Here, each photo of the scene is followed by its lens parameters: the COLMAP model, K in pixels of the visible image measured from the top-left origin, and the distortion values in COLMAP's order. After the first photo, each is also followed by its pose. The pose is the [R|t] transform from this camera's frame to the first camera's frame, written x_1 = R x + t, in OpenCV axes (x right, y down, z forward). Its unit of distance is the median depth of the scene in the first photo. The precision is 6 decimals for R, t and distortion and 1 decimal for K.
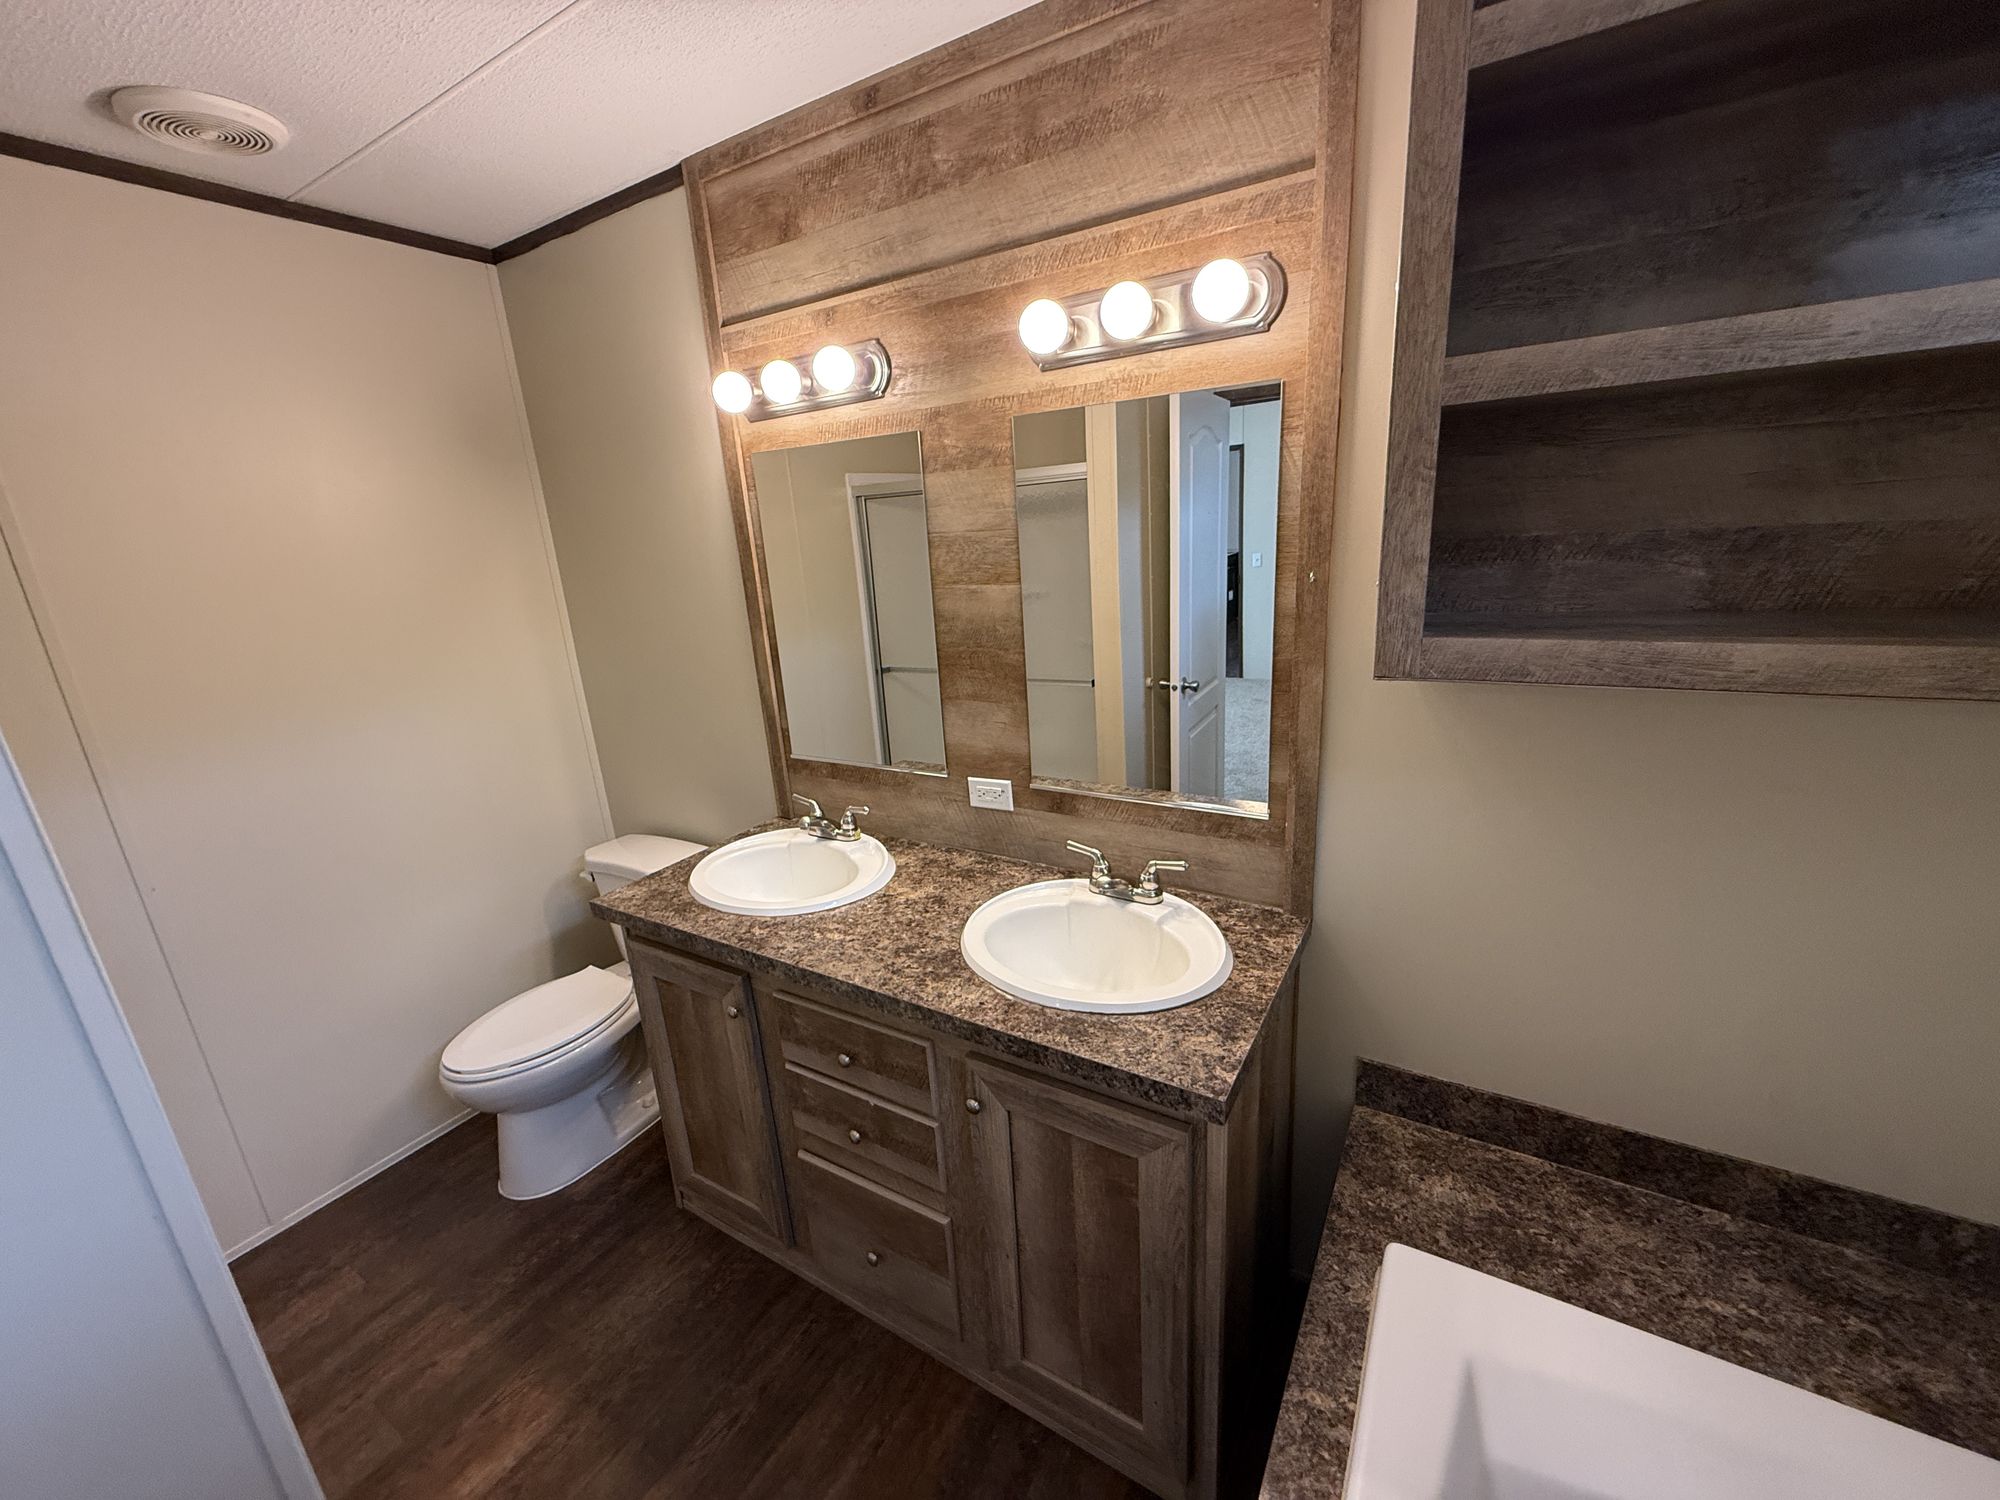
lens RADIAL K [[794.4, 0, 1000.0], [0, 794.4, 750.0], [0, 0, 1]] dist [-0.001932, 0.000217]
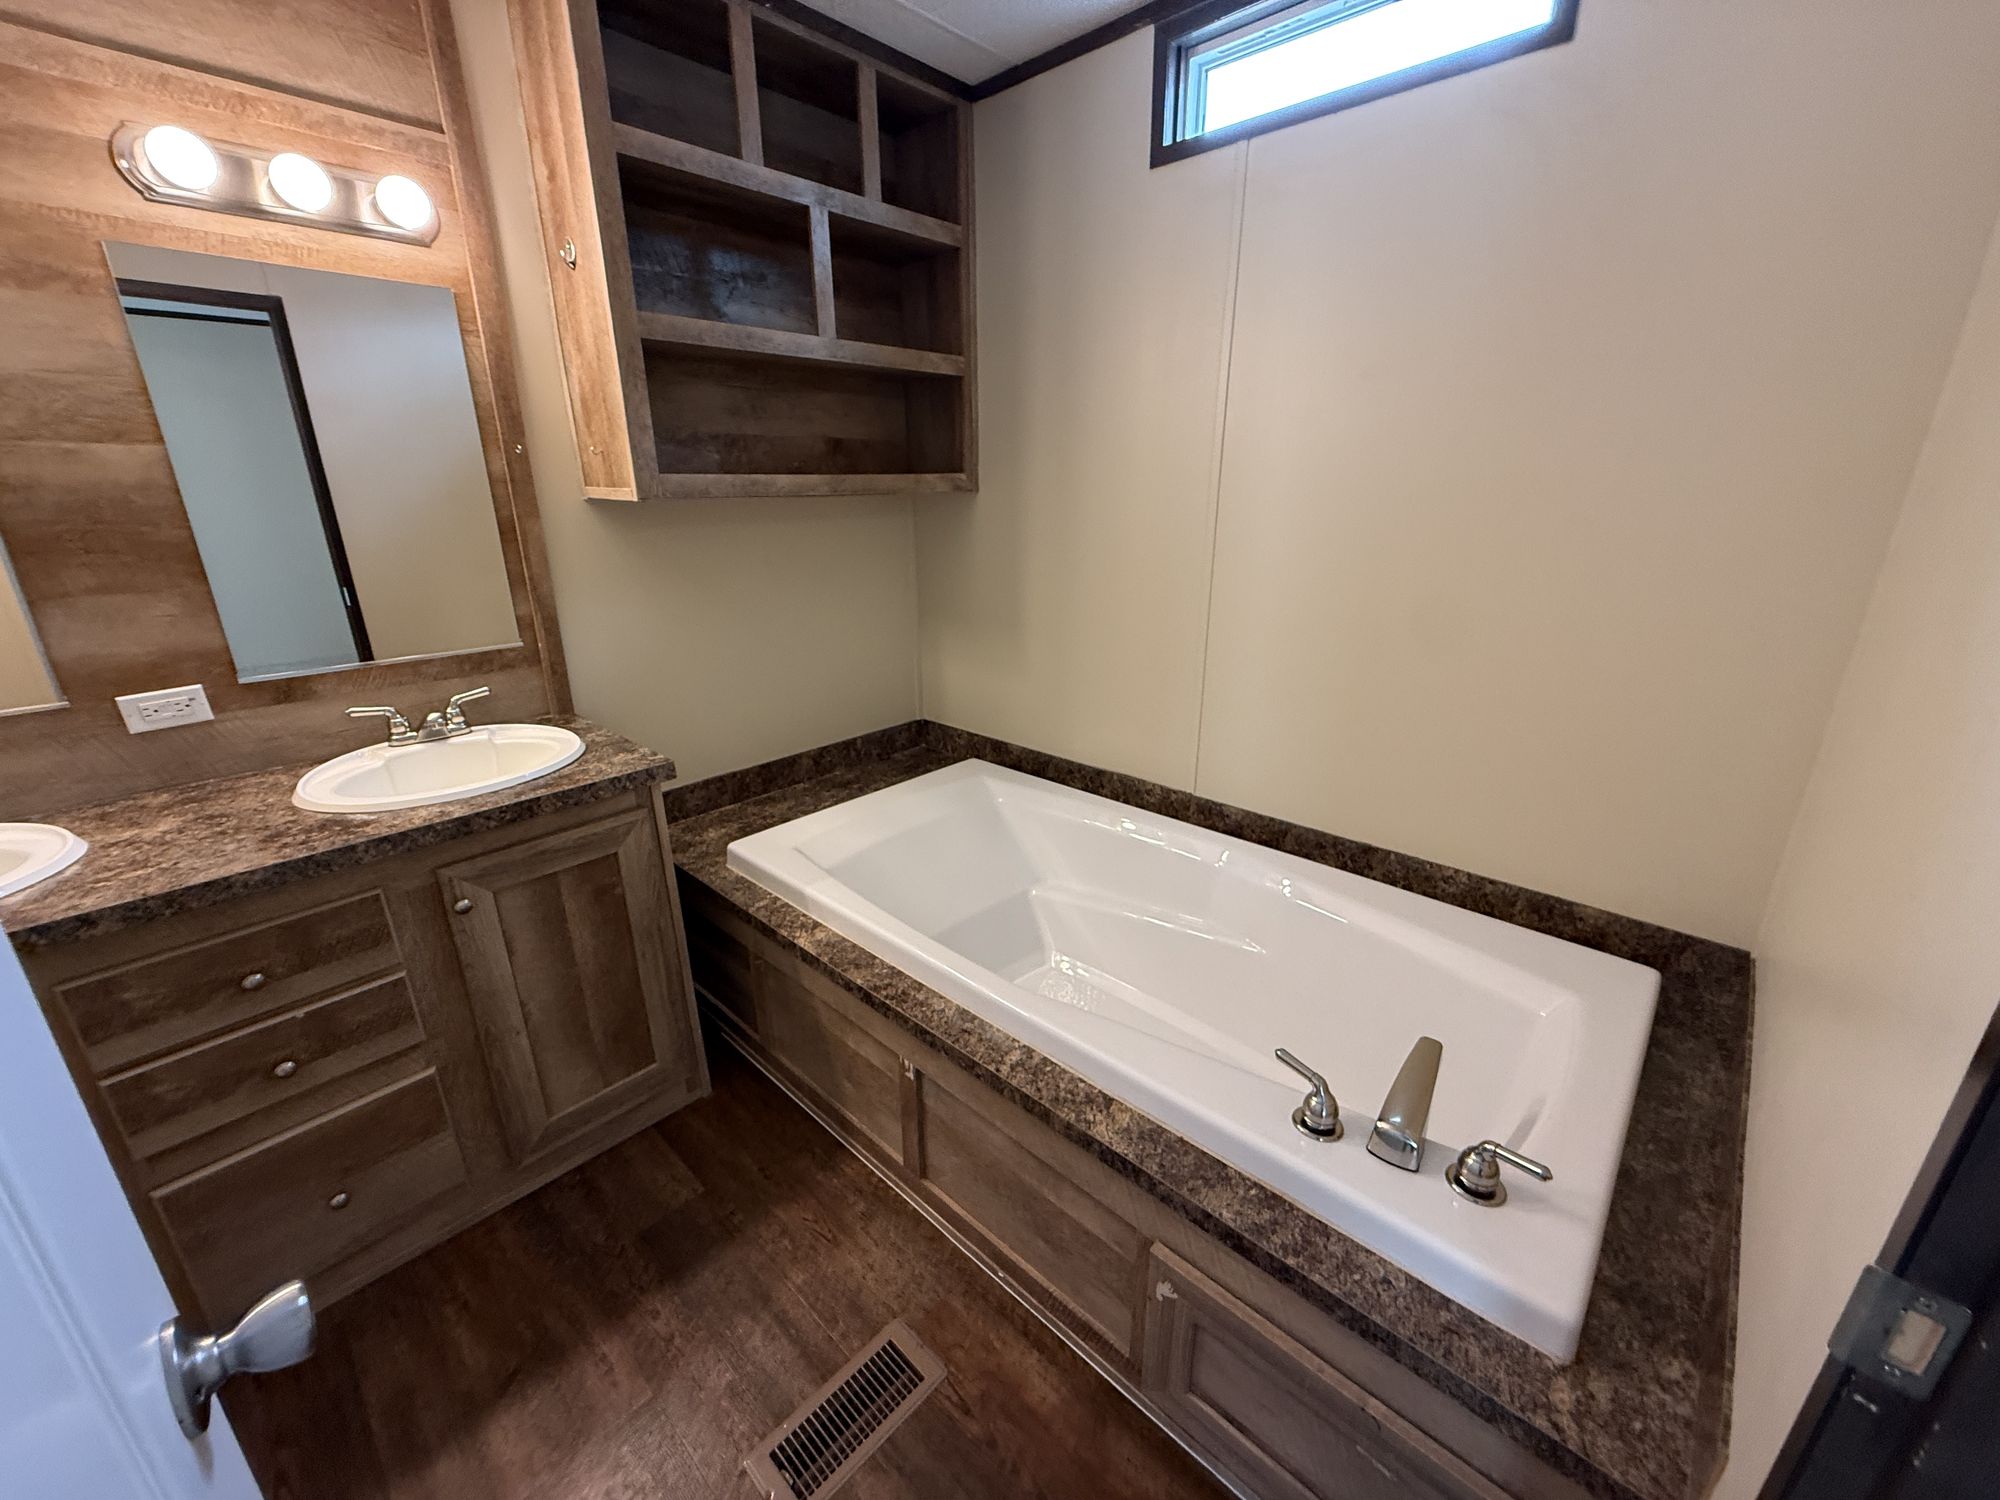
lens RADIAL K [[794.4, 0, 1000.0], [0, 794.4, 750.0], [0, 0, 1]] dist [-0.001932, 0.000217]
pose [[0.204294, -0.257842, 0.944342, -0.805401], [0.256919, 0.944993, 0.202439, 0.195373], [-0.944593, 0.201262, 0.259301, -0.033764]]
